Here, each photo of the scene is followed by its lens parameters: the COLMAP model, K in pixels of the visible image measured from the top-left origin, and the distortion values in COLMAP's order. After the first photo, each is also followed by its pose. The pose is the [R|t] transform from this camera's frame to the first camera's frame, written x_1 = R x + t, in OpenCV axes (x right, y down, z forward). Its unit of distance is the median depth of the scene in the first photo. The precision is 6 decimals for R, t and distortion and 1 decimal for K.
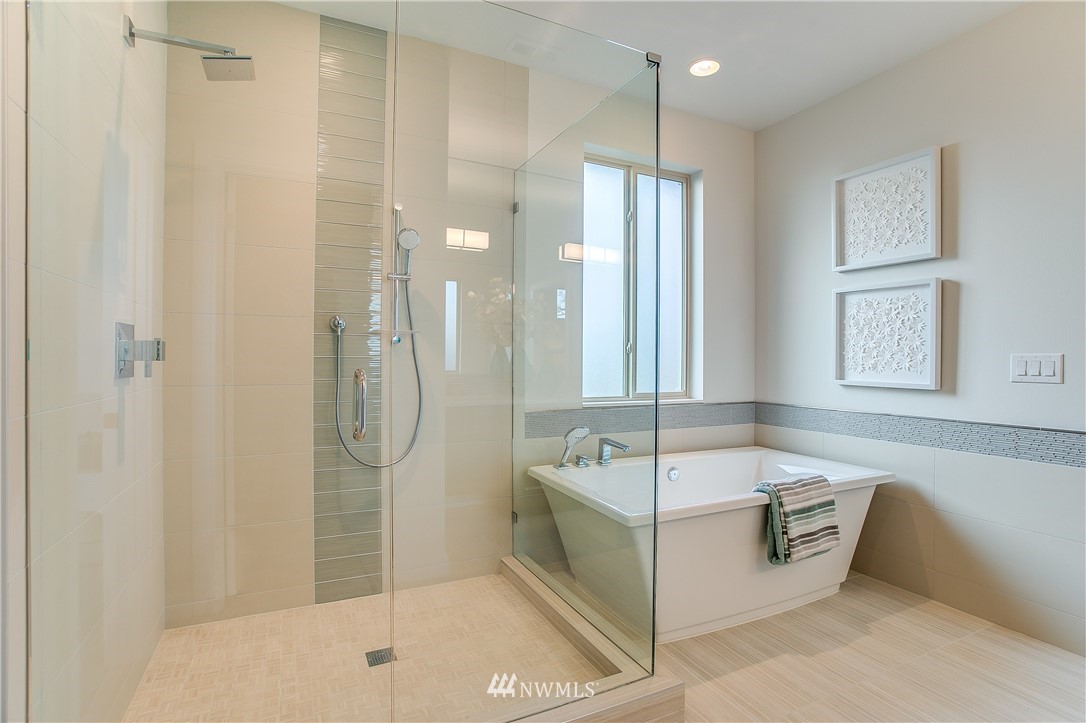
lens RADIAL K [[553.5, 0, 536.3], [0, 553.5, 363.7], [0, 0, 1]] dist [-0.064944, 0.030910]
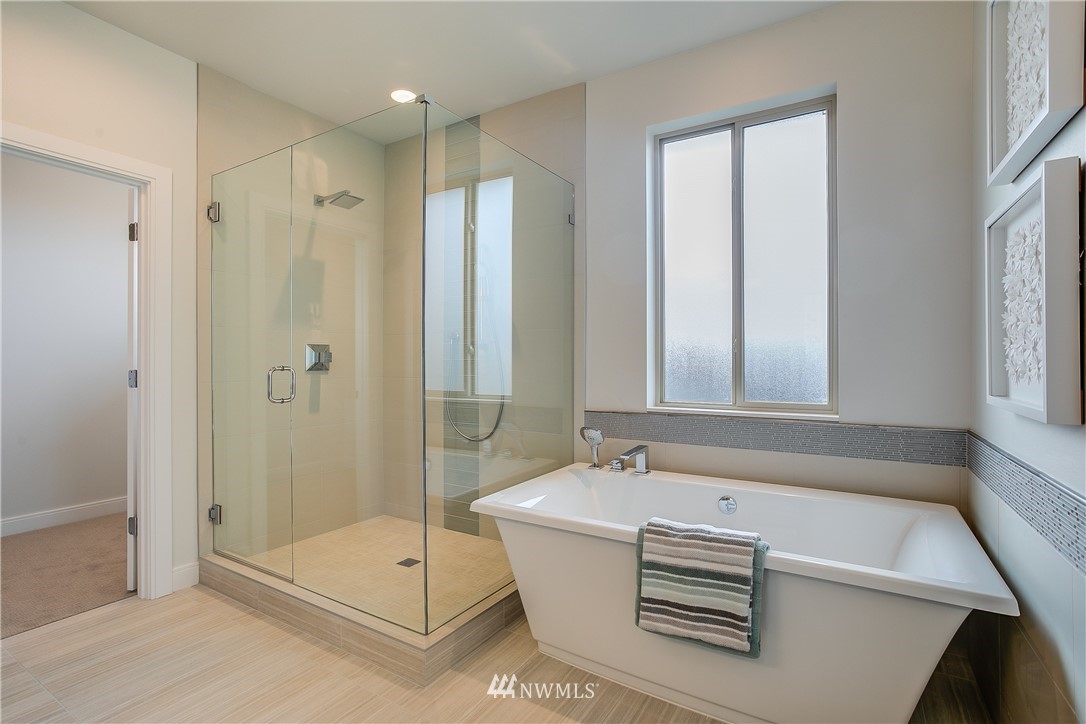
lens RADIAL K [[553.5, 0, 536.3], [0, 553.5, 364.2], [0, 0, 1]] dist [-0.064944, 0.030910]
pose [[0.495971, -0.001440, -0.868338, 0.967055], [-0.005949, 0.999970, -0.005057, 0.006260], [0.868319, 0.007674, 0.495947, 0.460660]]
